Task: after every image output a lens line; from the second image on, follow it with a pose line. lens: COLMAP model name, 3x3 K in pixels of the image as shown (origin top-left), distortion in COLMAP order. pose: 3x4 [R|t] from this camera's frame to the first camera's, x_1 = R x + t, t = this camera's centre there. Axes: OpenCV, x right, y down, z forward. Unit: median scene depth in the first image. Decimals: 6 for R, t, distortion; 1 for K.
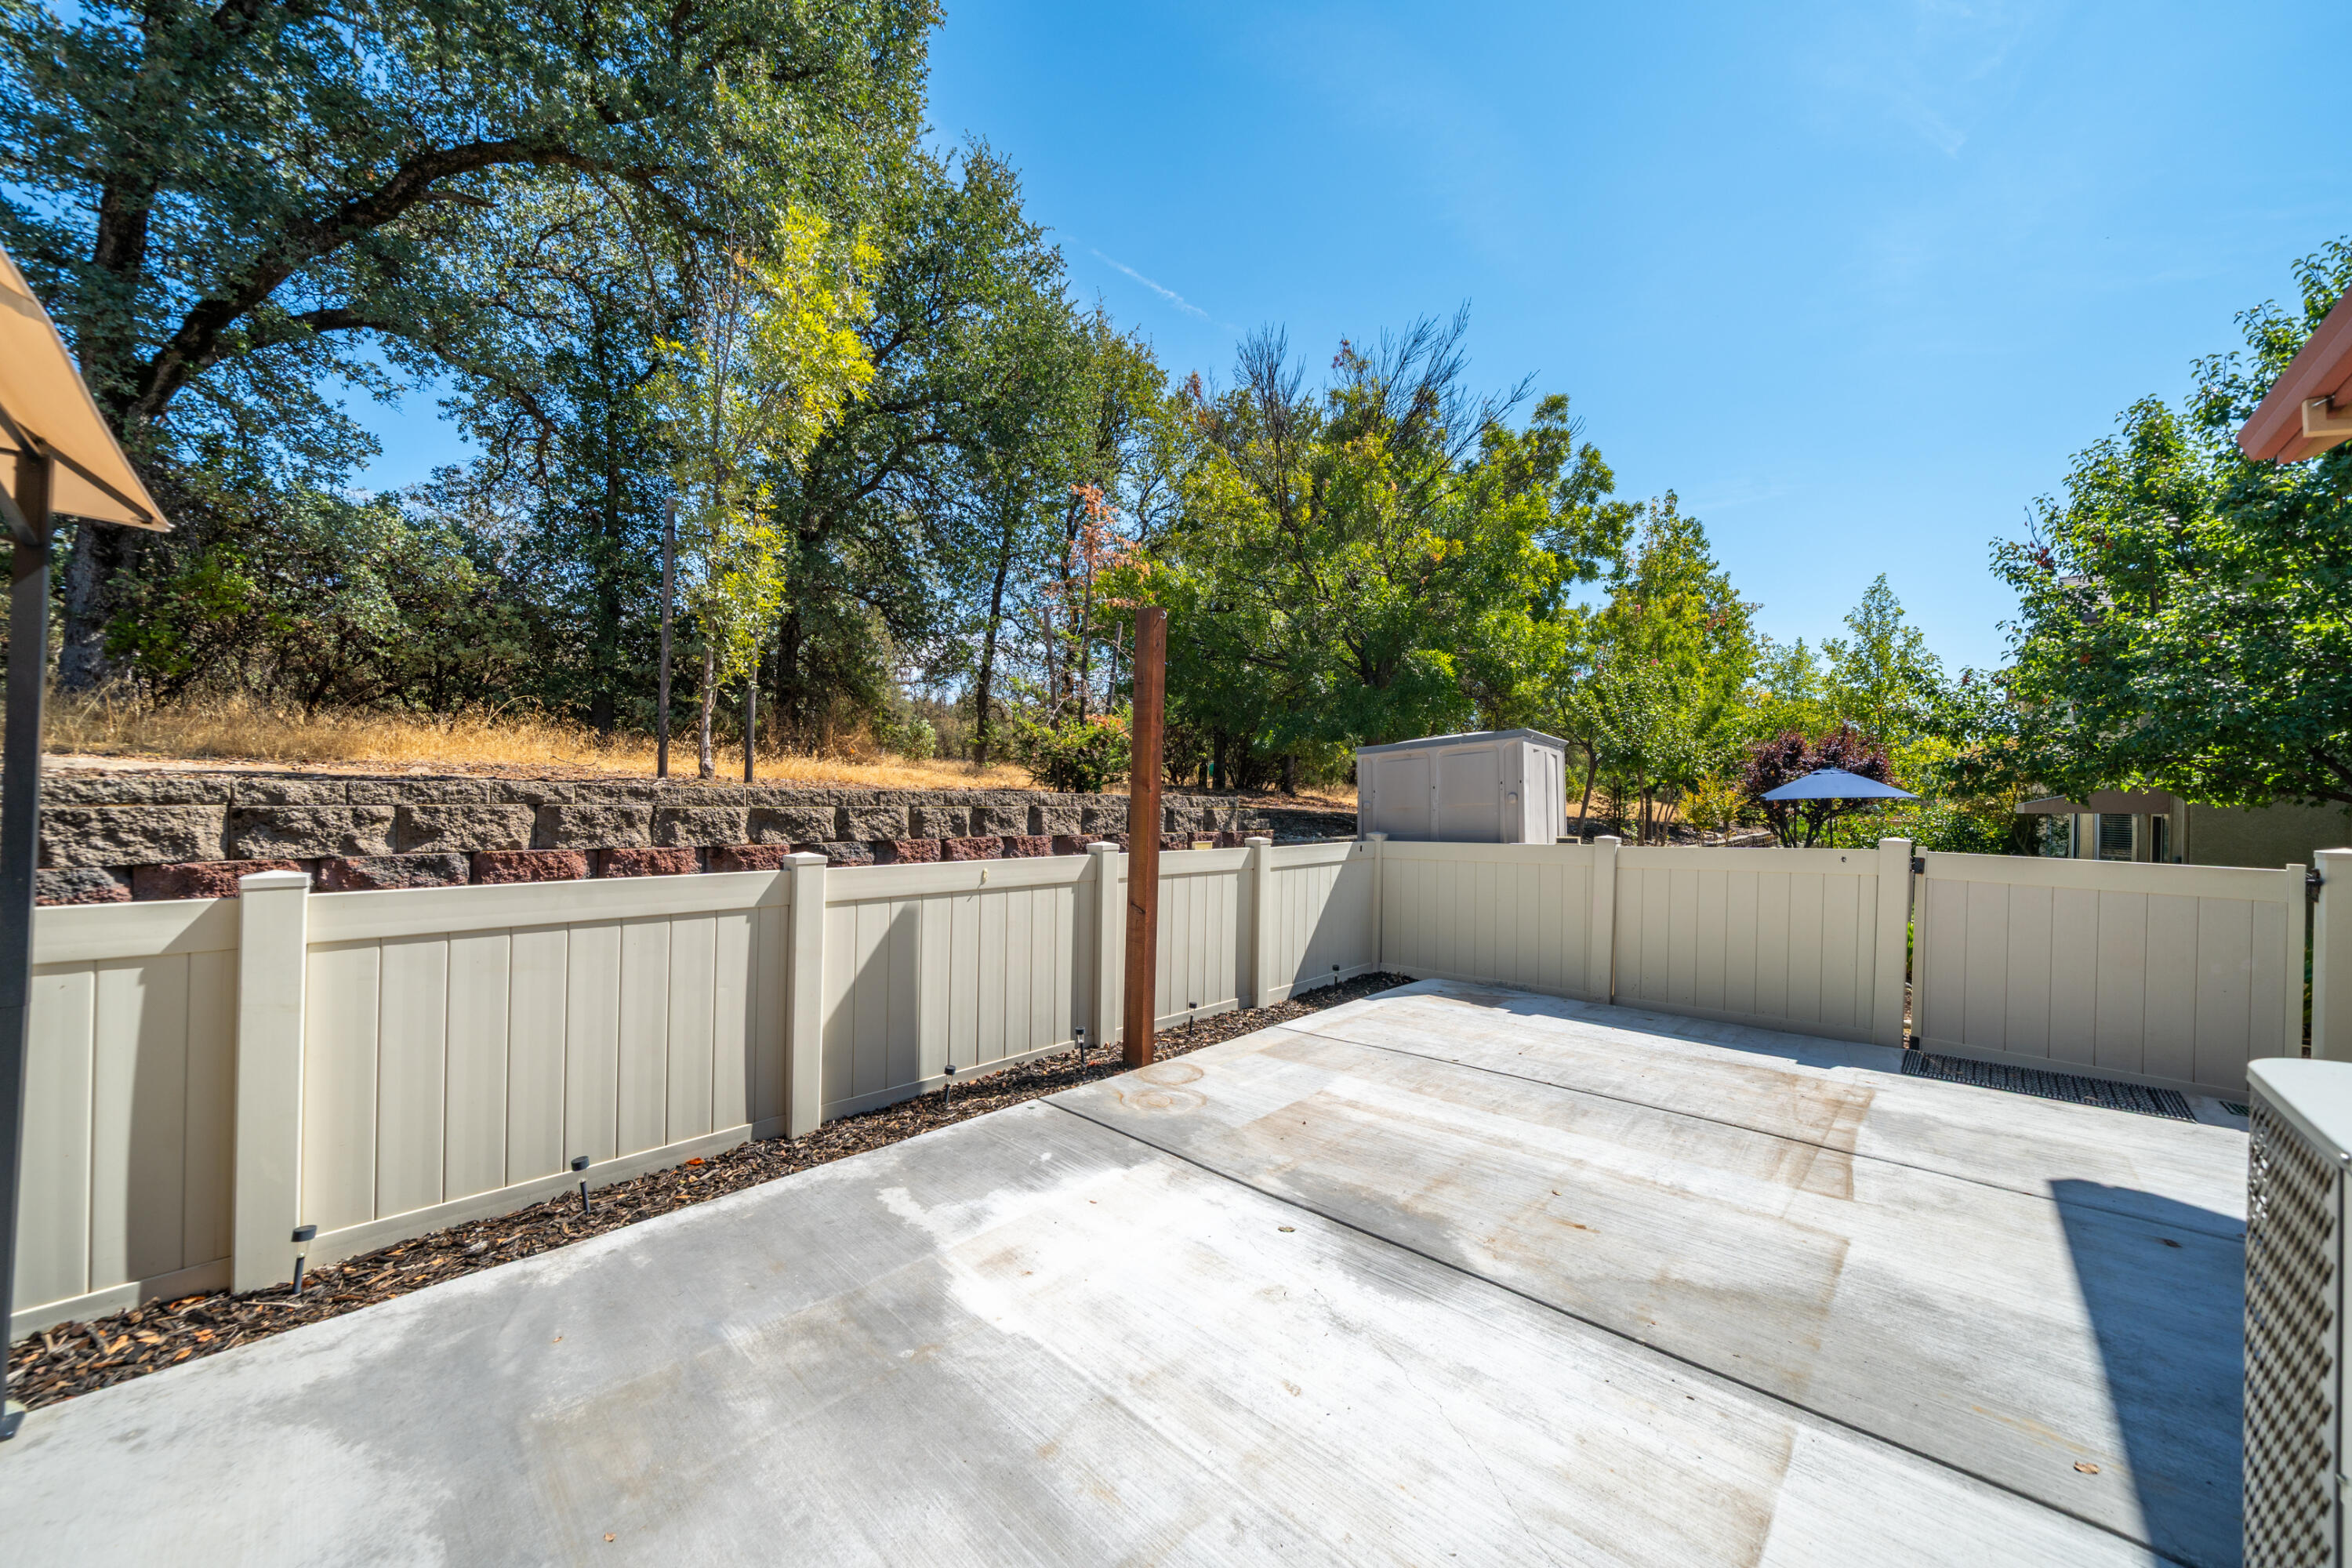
lens RADIAL K [[824.1, 0, 1168.6], [0, 824.1, 784.9], [0, 0, 1]] dist [-0.007064, 0.000260]
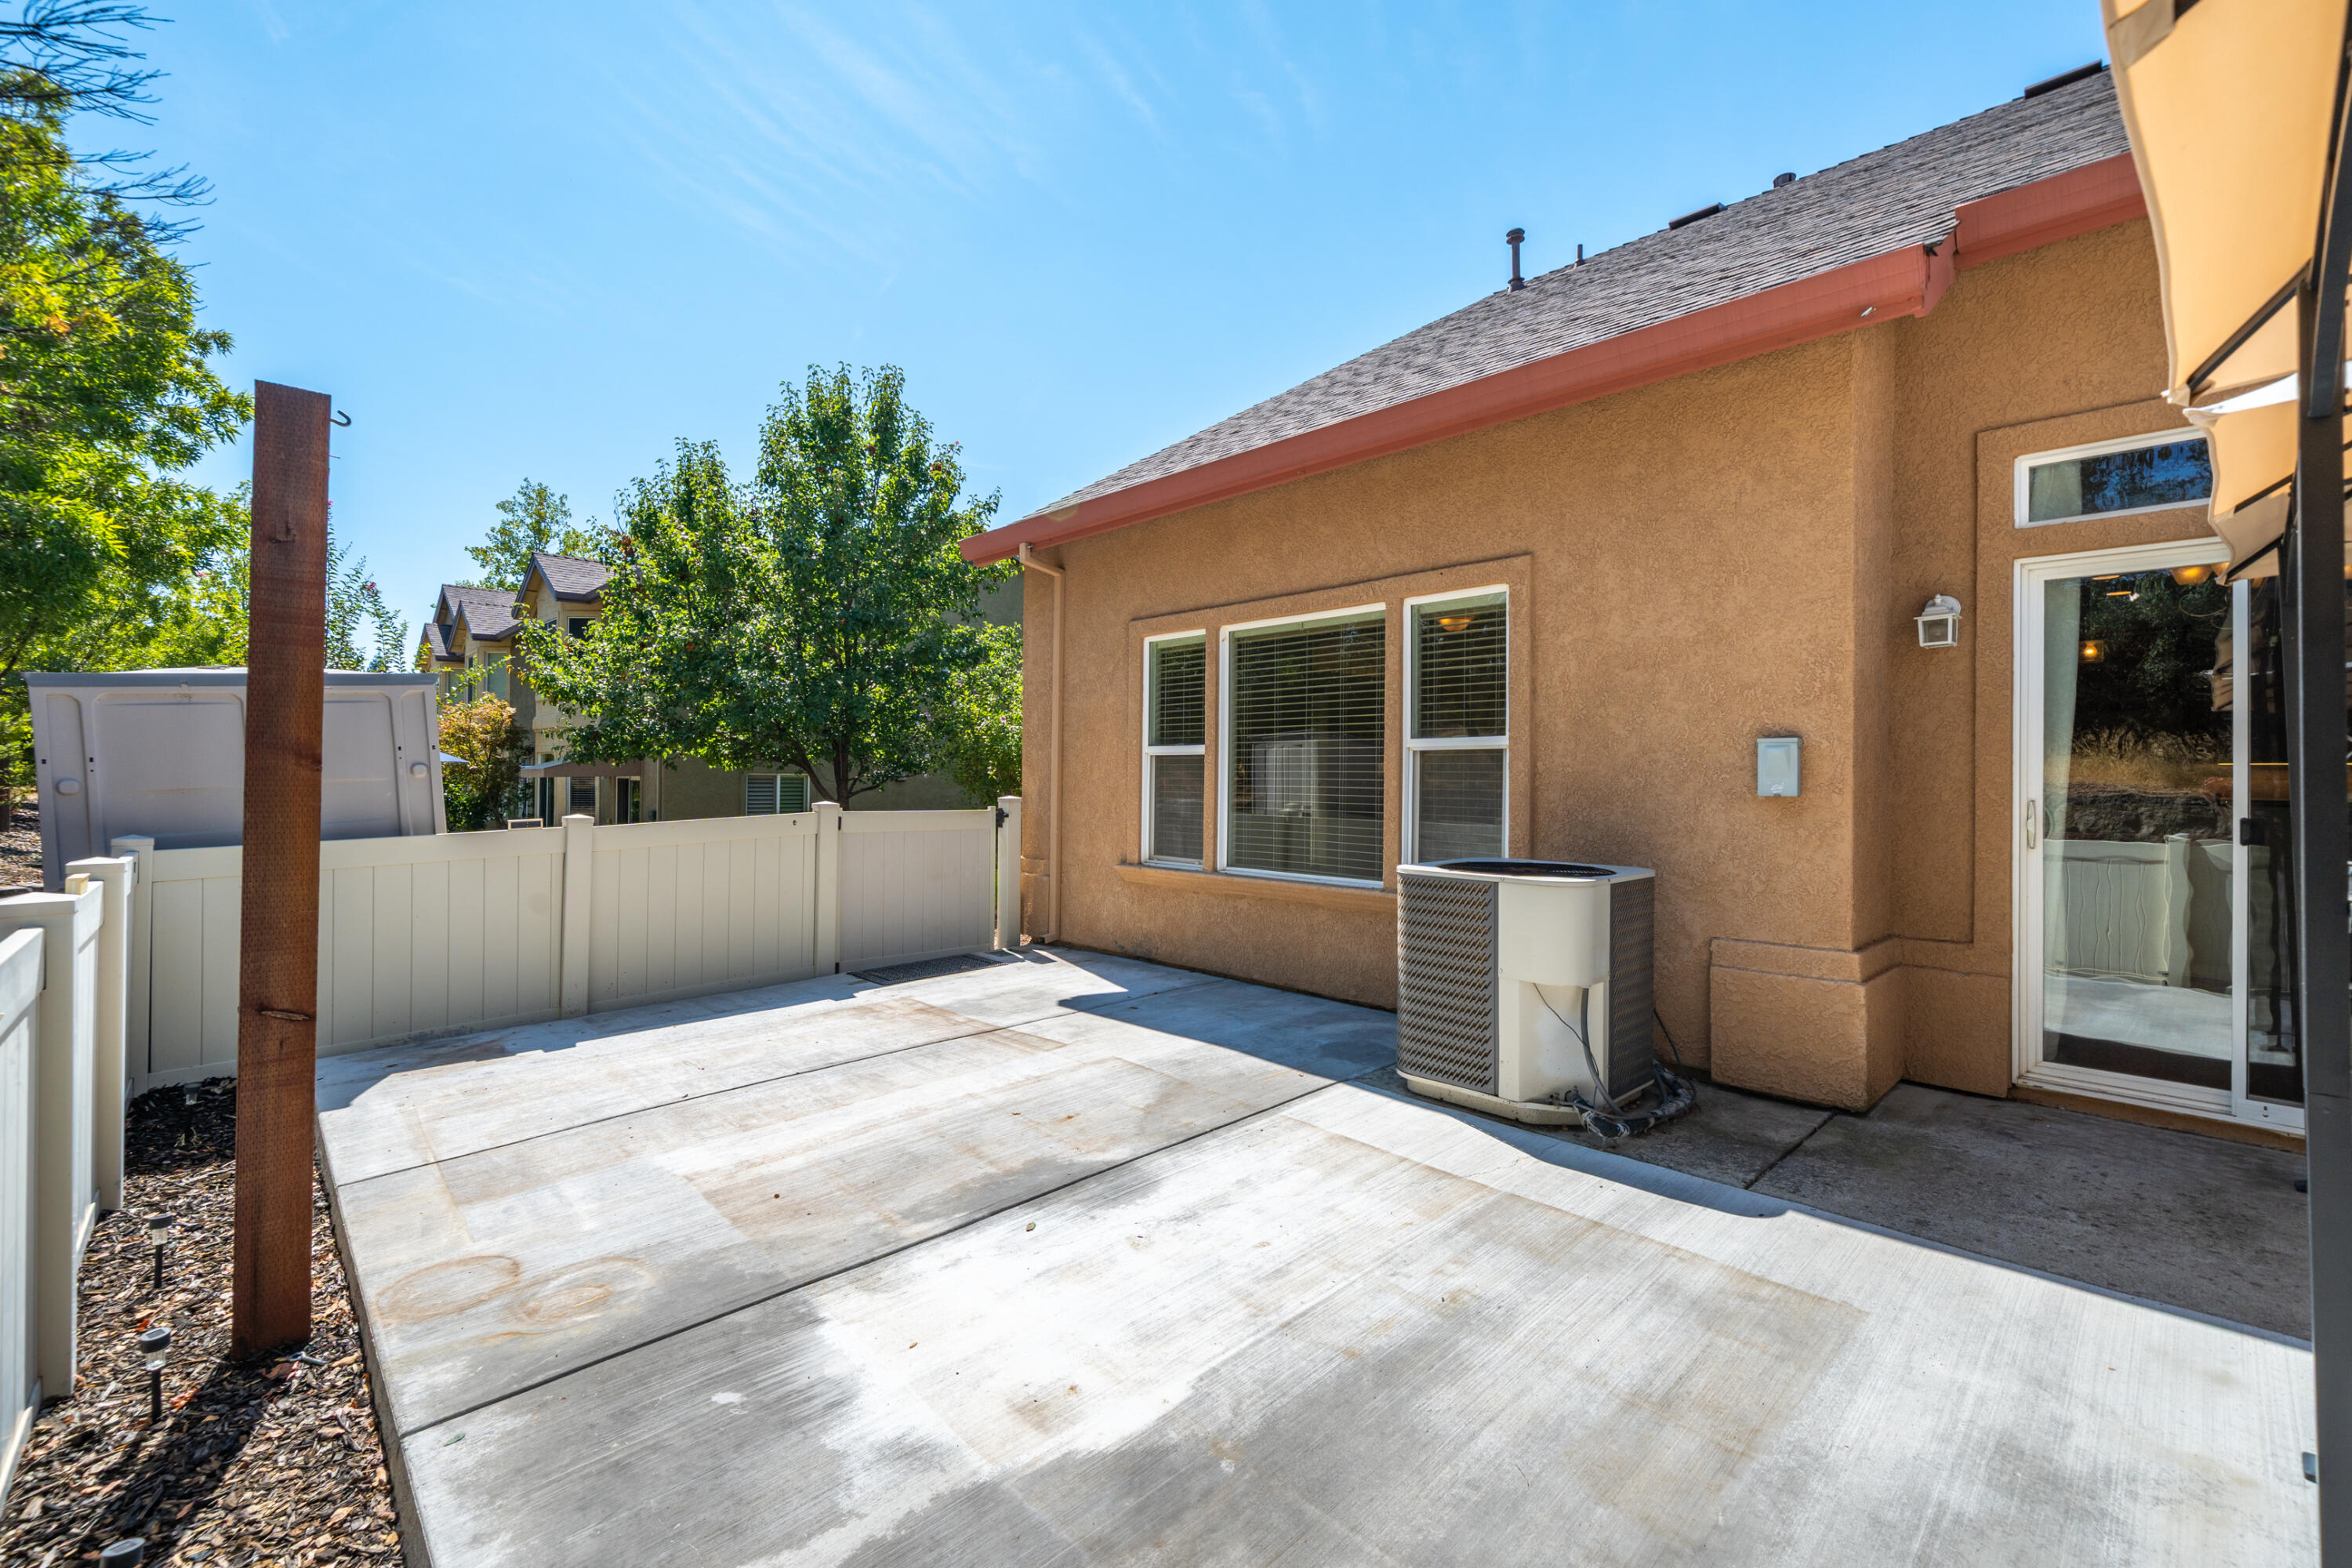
lens RADIAL K [[997.9, 0, 1171.3], [0, 997.9, 773.4], [0, 0, 1]] dist [-0.001018, -0.000008]
pose [[0.037446, -0.013508, 0.999207, -0.574888], [-0.017083, 0.999754, 0.014155, -0.007841], [-0.999153, -0.017600, 0.037206, 0.450718]]
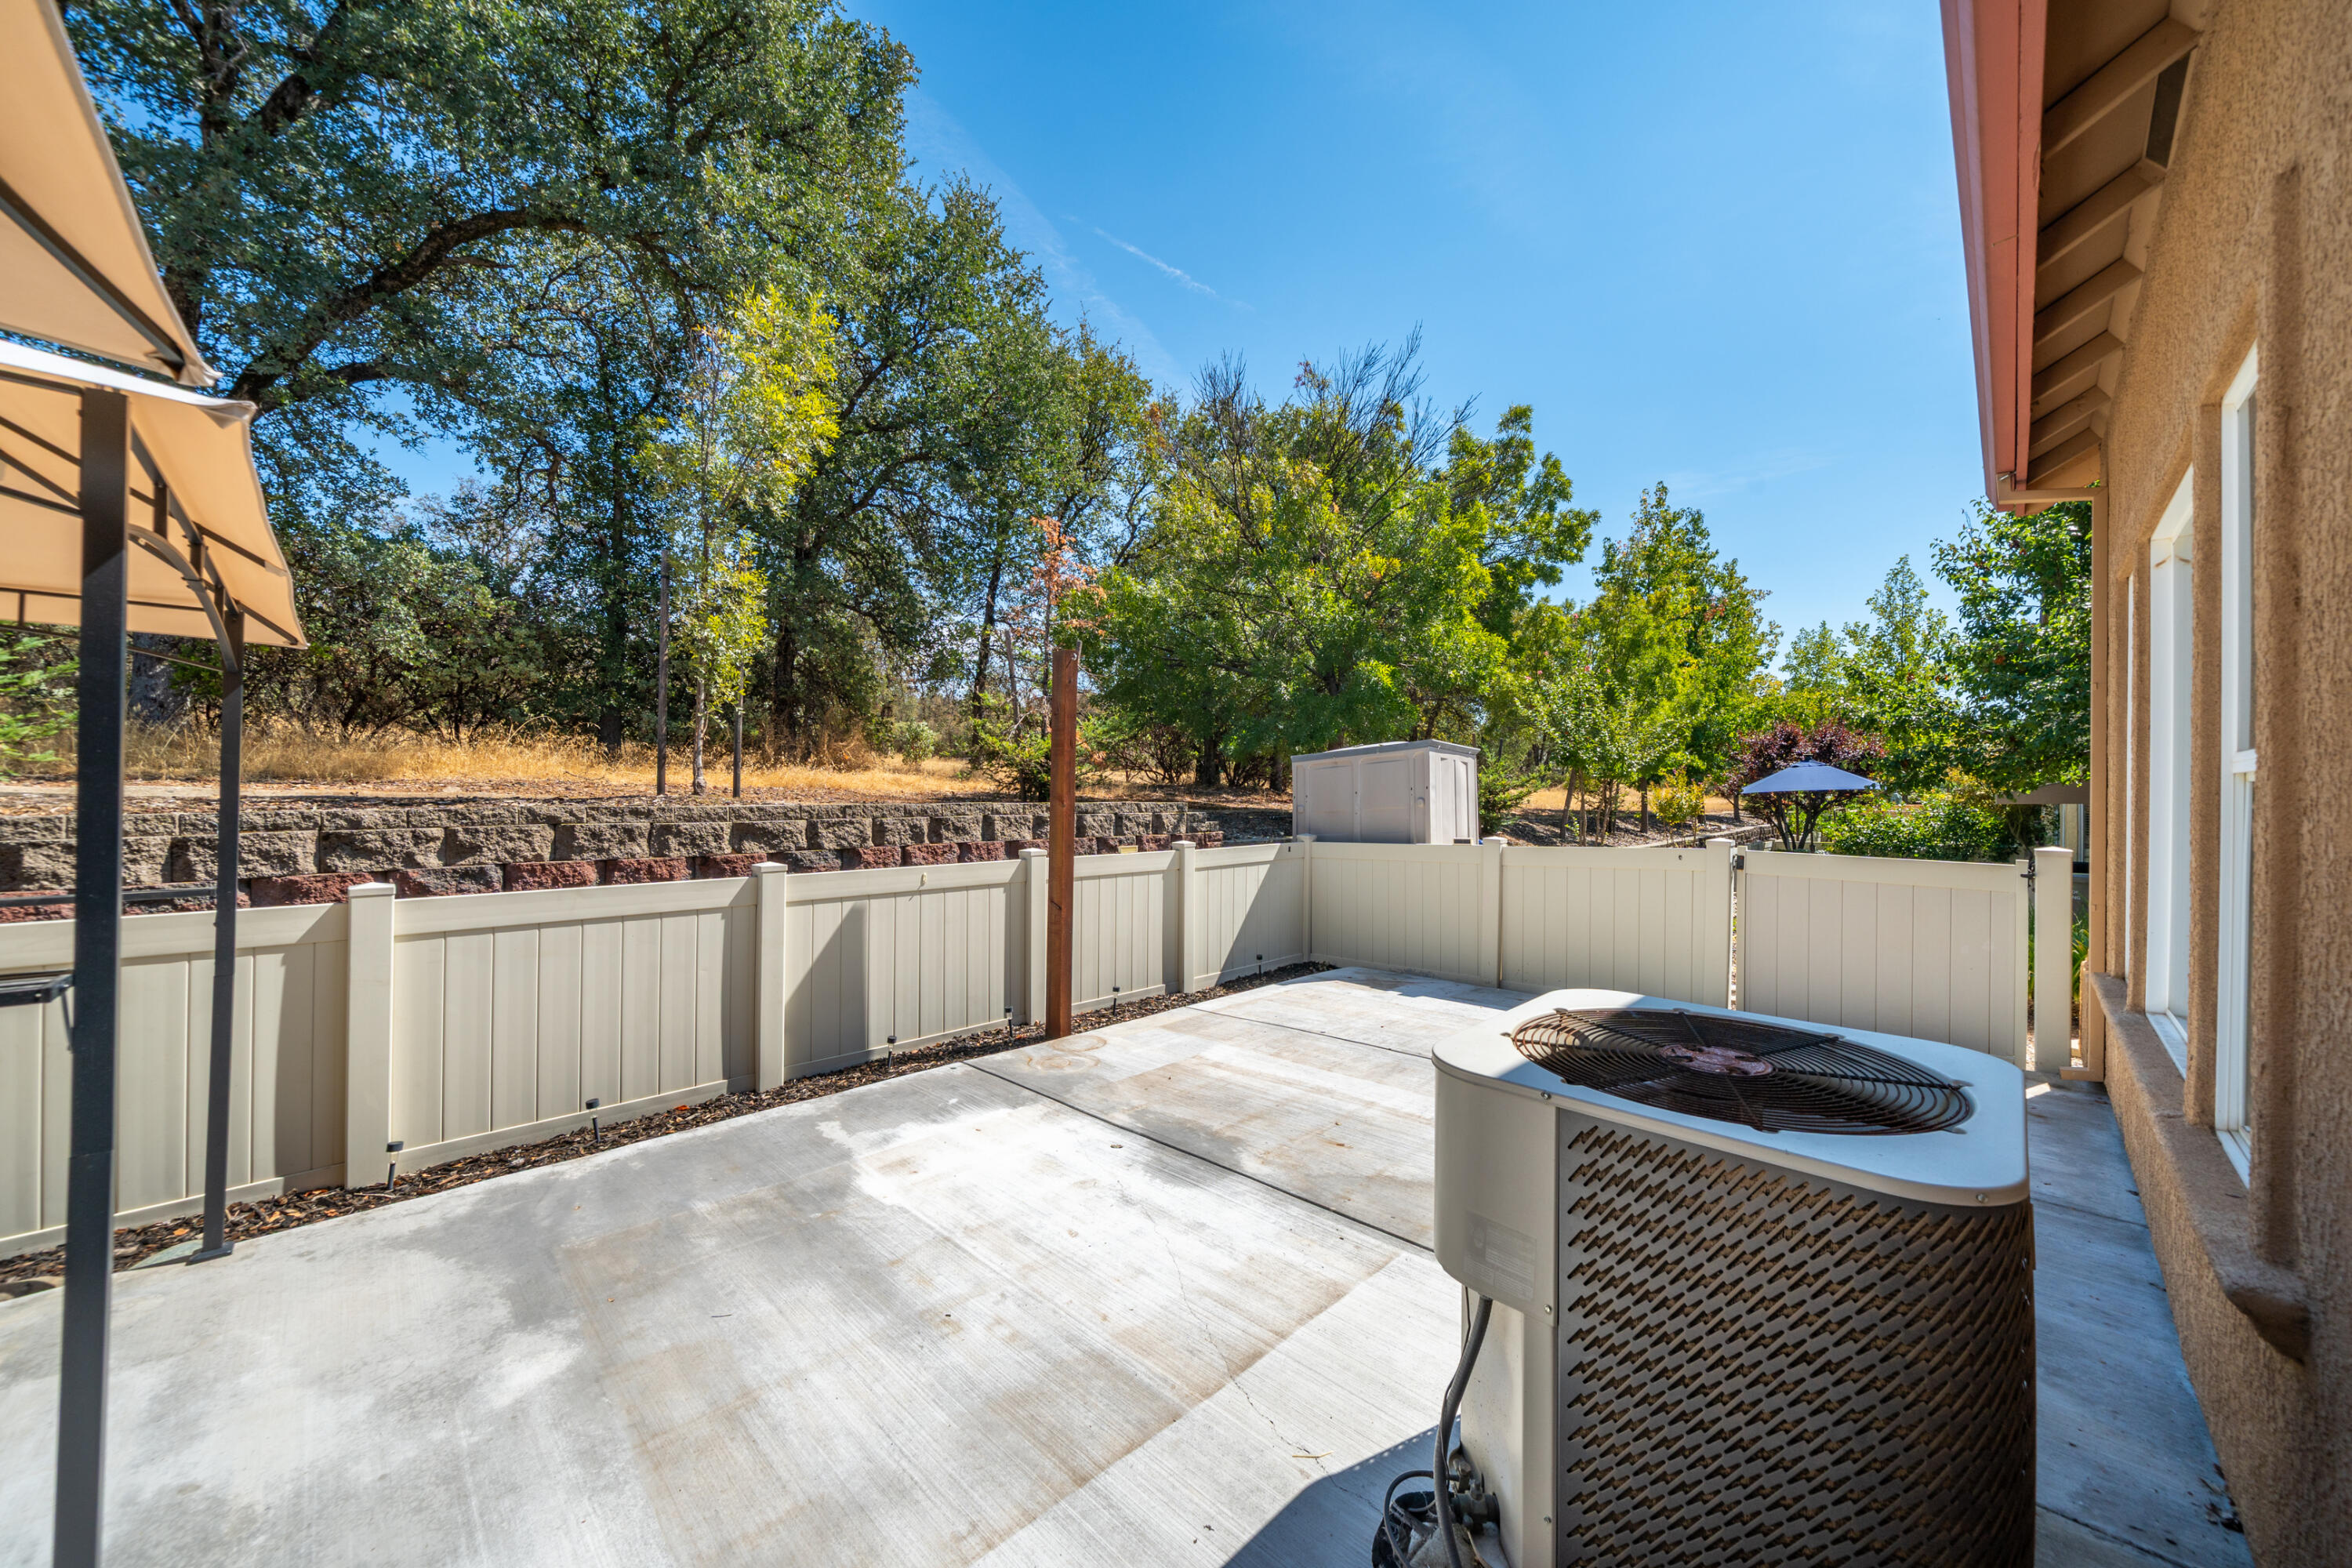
lens RADIAL K [[852.1, 0, 1169.7], [0, 852.1, 774.1], [0, 0, 1]] dist [-0.005961, -0.000230]
pose [[0.999638, -0.012064, -0.024036, 0.151747], [0.011963, 0.999919, -0.004364, -0.029665], [0.024087, 0.004075, 0.999702, -0.209708]]
